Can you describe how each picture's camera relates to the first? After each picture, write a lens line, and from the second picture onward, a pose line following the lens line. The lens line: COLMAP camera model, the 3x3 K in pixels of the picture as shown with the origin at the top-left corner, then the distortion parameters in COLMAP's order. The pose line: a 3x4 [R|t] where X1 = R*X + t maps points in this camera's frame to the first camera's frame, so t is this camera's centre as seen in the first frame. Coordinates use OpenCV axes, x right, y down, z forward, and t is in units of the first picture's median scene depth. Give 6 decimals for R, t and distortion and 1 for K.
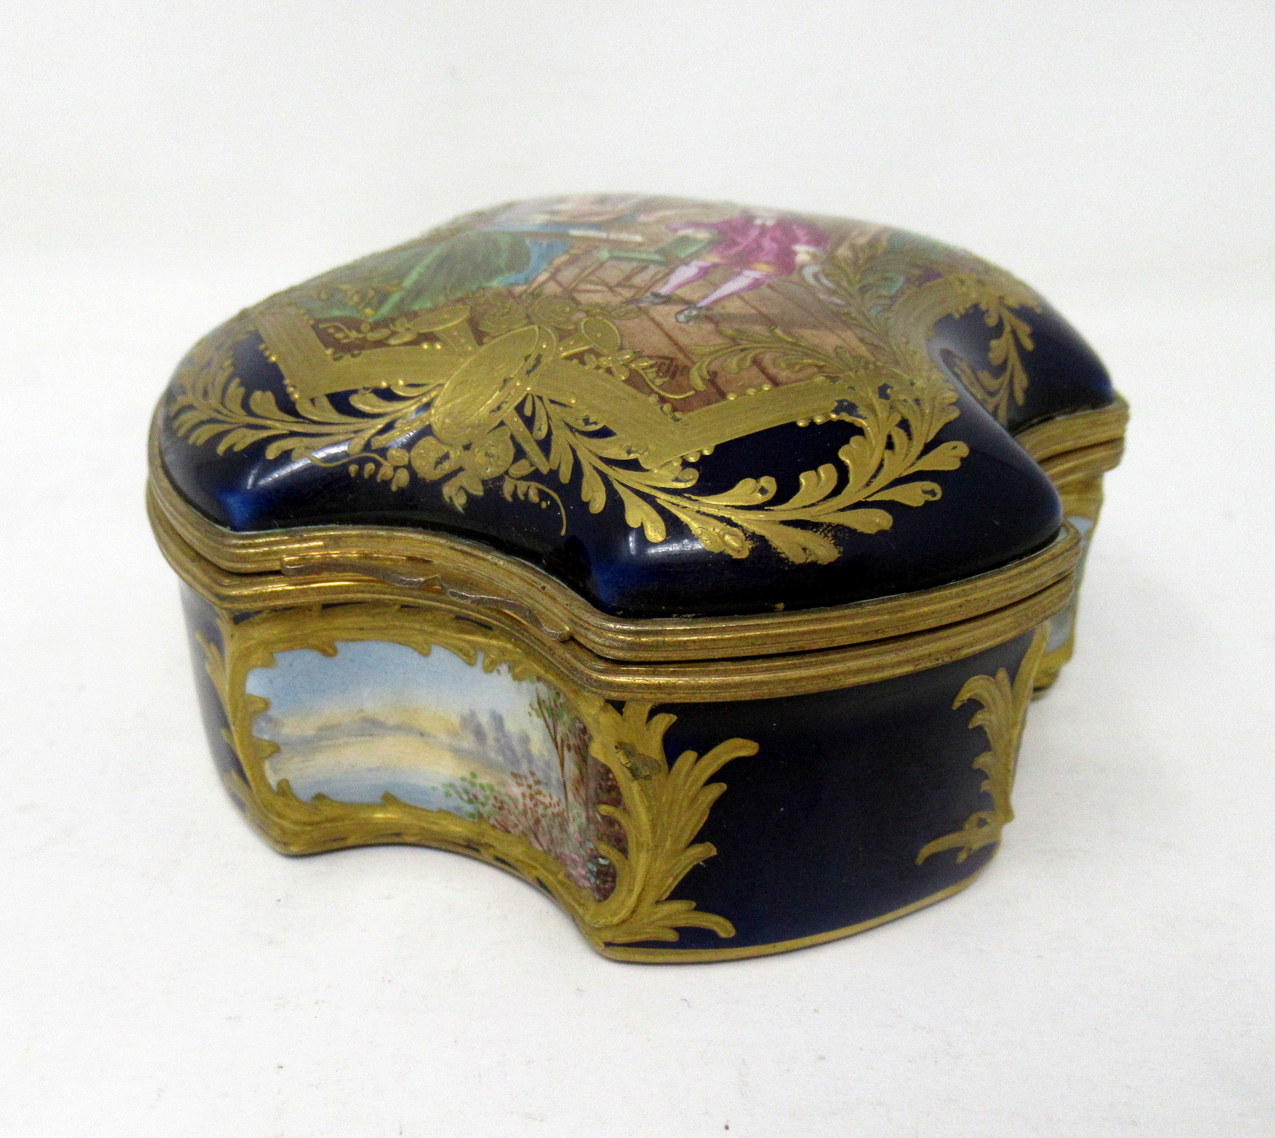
lens RADIAL K [[1416.8, 0, 632.3], [0, 1416.8, 670.1], [0, 0, 1]] dist [-0.008821, 0.012684]
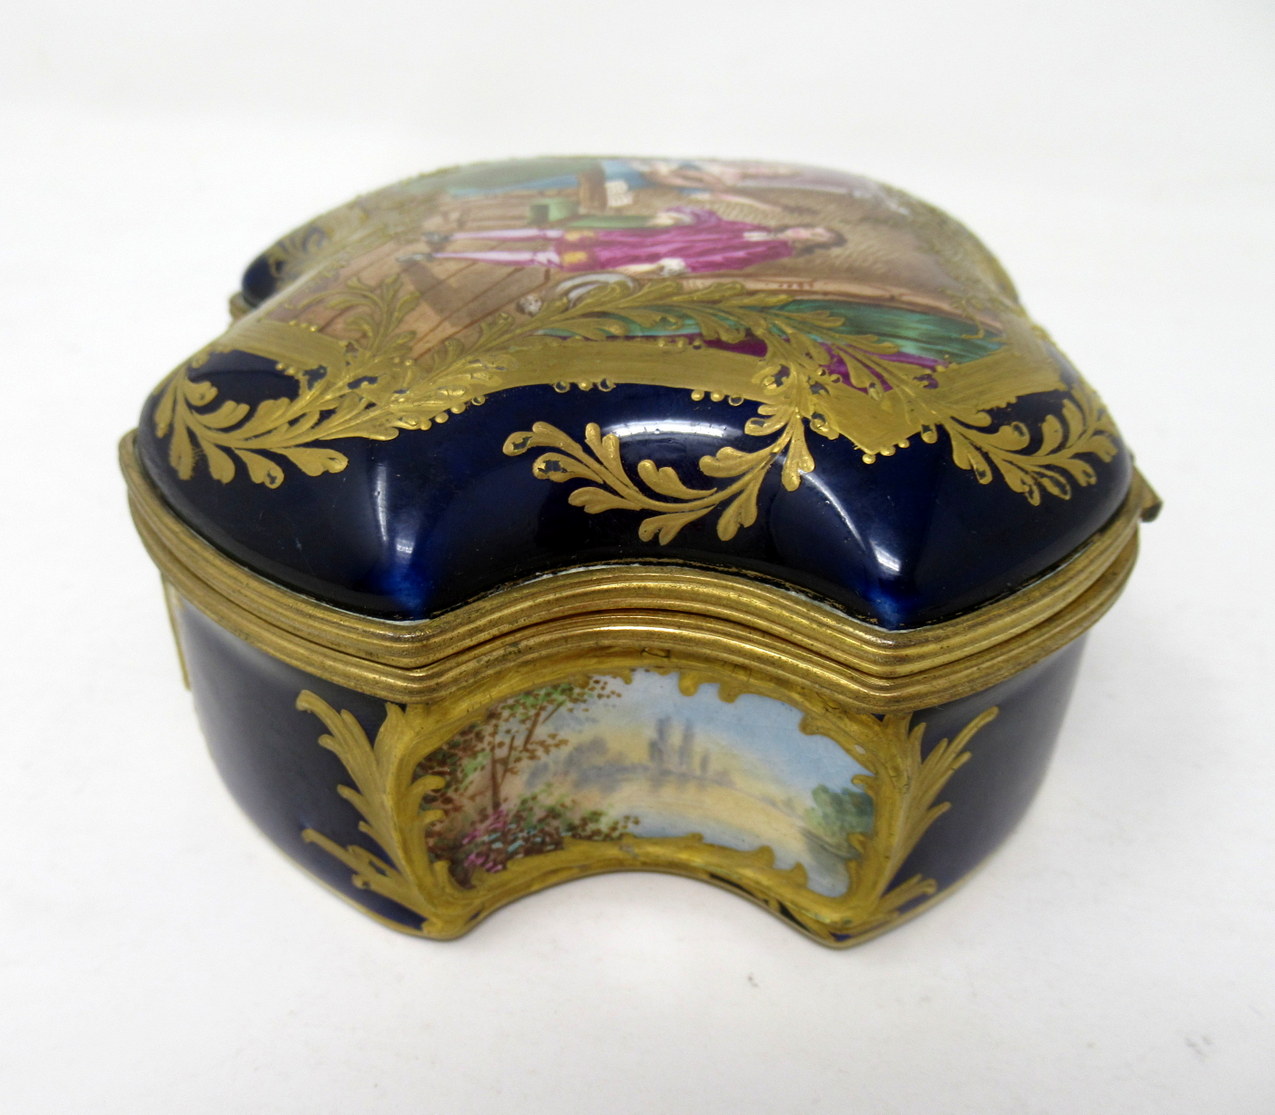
lens RADIAL K [[1253.4, 0, 611.6], [0, 1253.4, 558.0], [0, 0, 1]] dist [-0.000502, -0.000077]
pose [[0.389923, 0.497200, -0.775082, 0.928608], [-0.475652, 0.829471, 0.292802, -0.413443], [0.788489, 0.254499, 0.559924, 0.674231]]
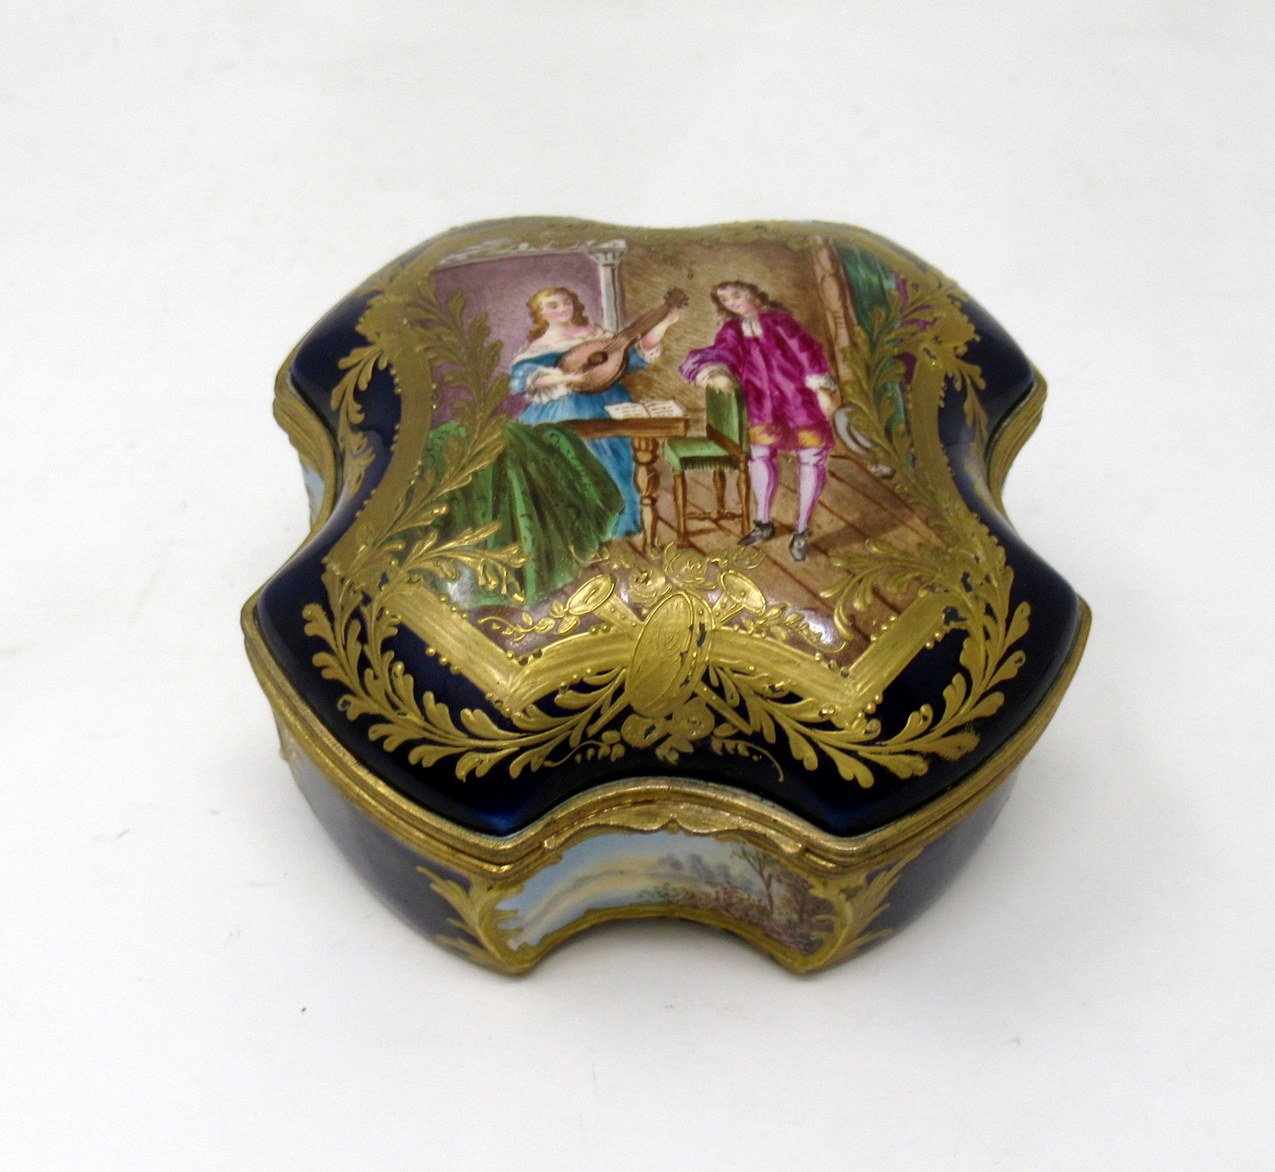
lens RADIAL K [[1769.0, 0, 730.5], [0, 1769.0, 646.9], [0, 0, 1]] dist [-0.007665, -0.006350]
pose [[0.900123, -0.330629, 0.283660, -0.481746], [0.176626, 0.872201, 0.456146, -0.897889], [-0.398223, -0.360486, 0.843486, -0.292357]]
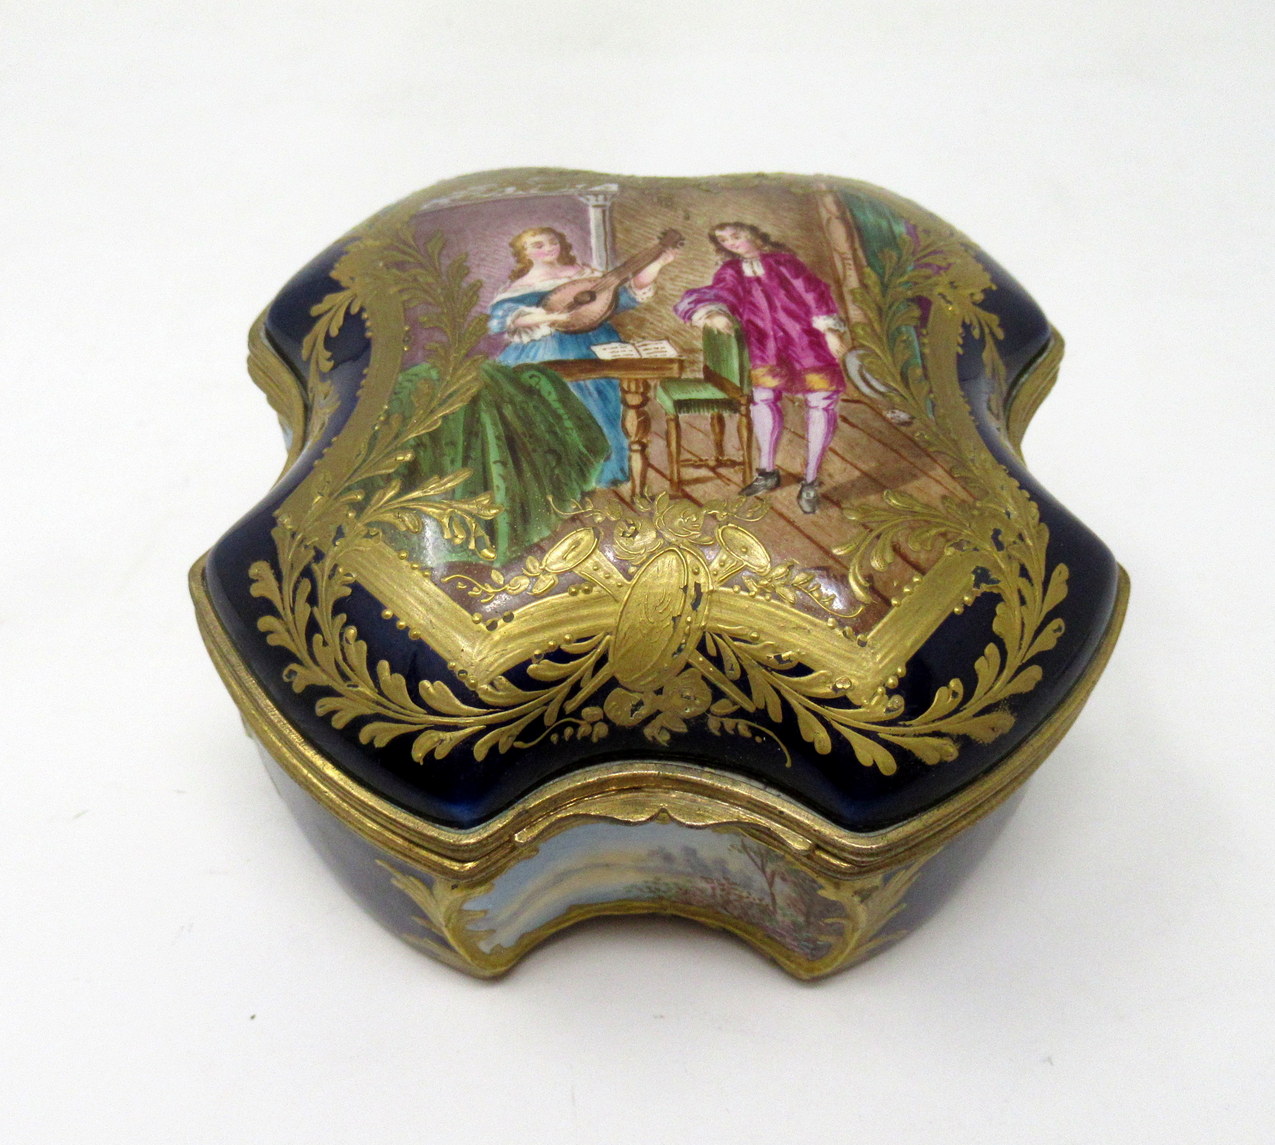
lens RADIAL K [[1438.9, 0, 682.0], [0, 1438.9, 534.5], [0, 0, 1]] dist [-0.011810, 0.008655]
pose [[0.909145, -0.305983, 0.282542, -0.369637], [0.184741, 0.904294, 0.384868, -0.676214], [-0.373264, -0.297704, 0.878662, 0.075627]]
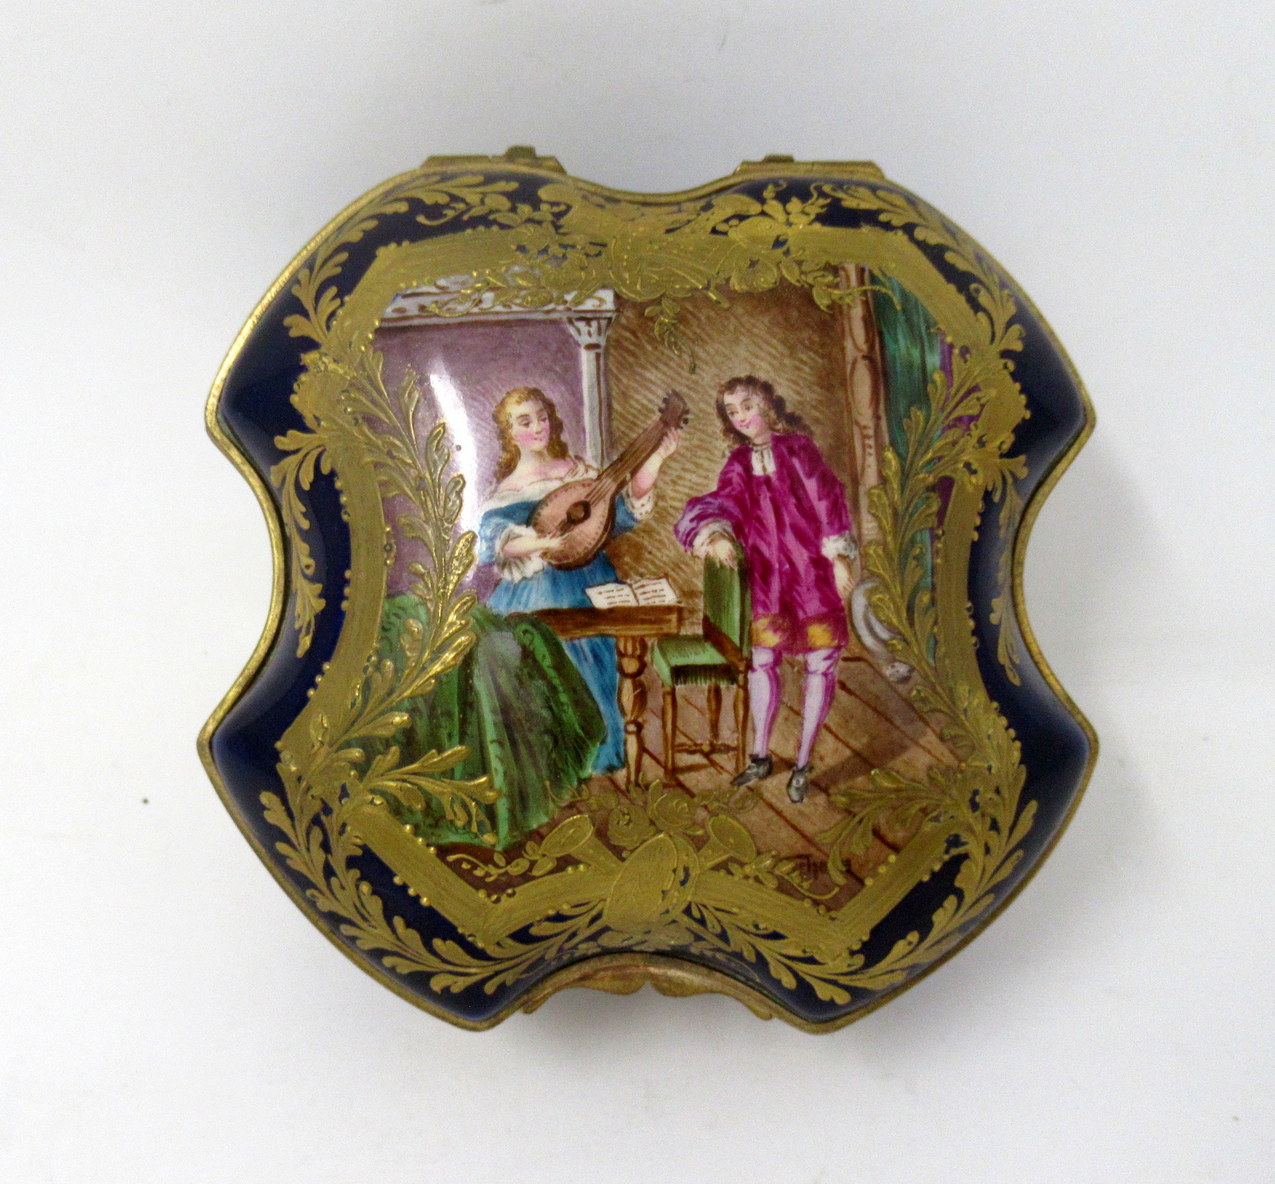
lens RADIAL K [[1443.7, 0, 637.5], [0, 1443.7, 592.0], [0, 0, 1]] dist [-0.017372, -0.003562]
pose [[0.920229, -0.386932, 0.058845, -0.084267], [0.158803, 0.506559, 0.847454, -1.326673], [-0.357715, -0.770507, 0.527597, 0.581486]]
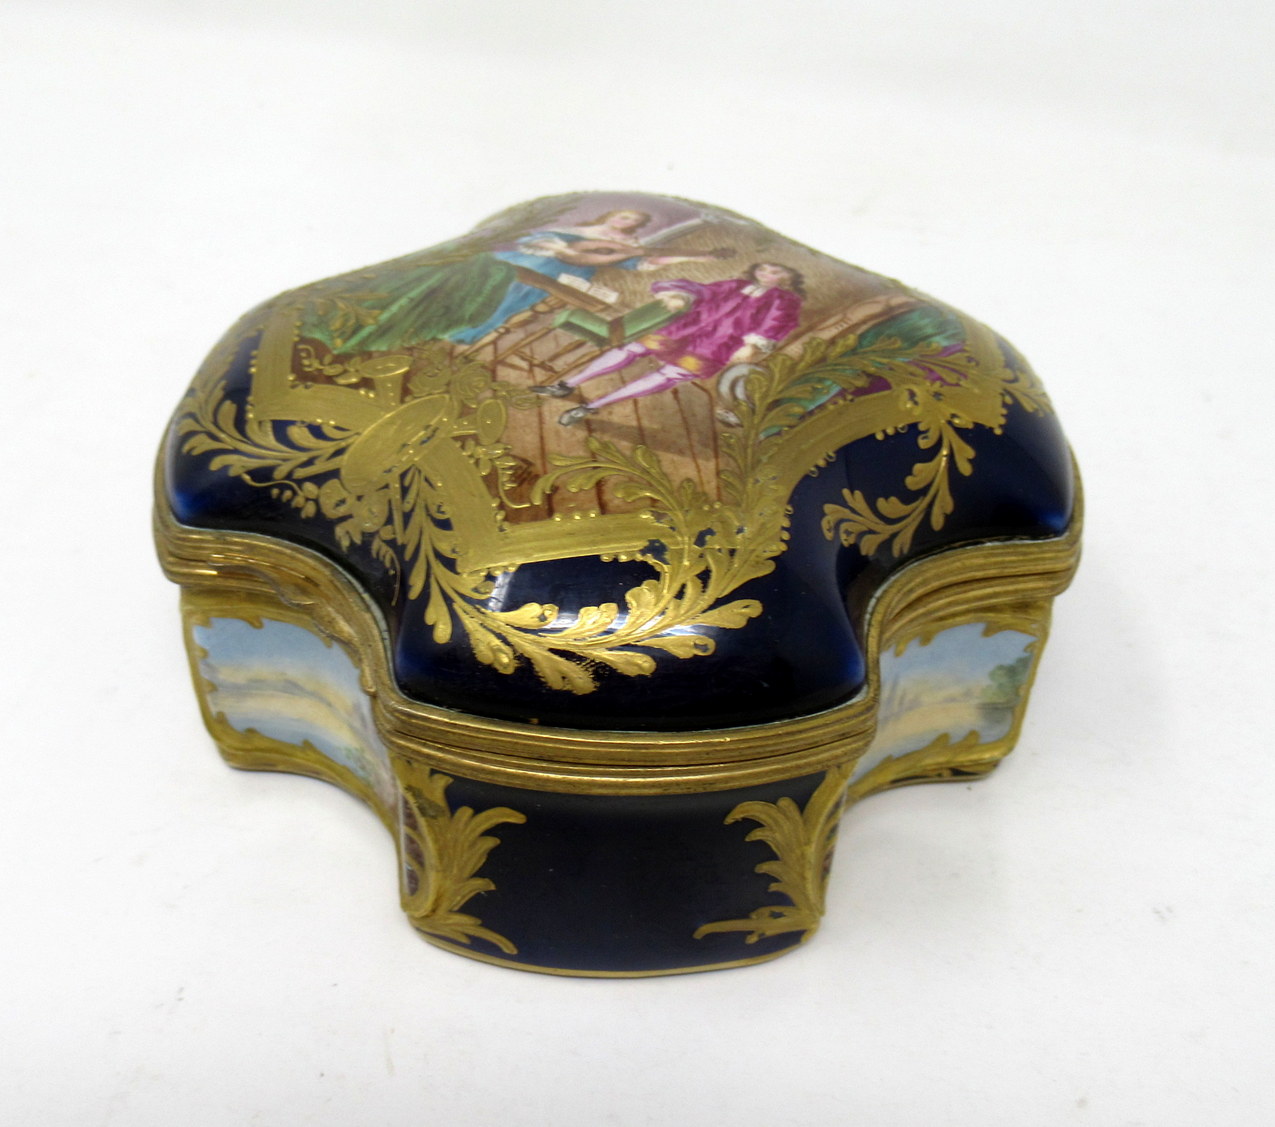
lens RADIAL K [[1491.0, 0, 617.8], [0, 1491.0, 611.7], [0, 0, 1]] dist [-0.014029, 0.000840]
pose [[0.936922, 0.235716, -0.258098, 0.412318], [-0.198085, 0.966442, 0.163562, -0.306470], [0.287991, -0.102119, 0.952173, -0.100647]]
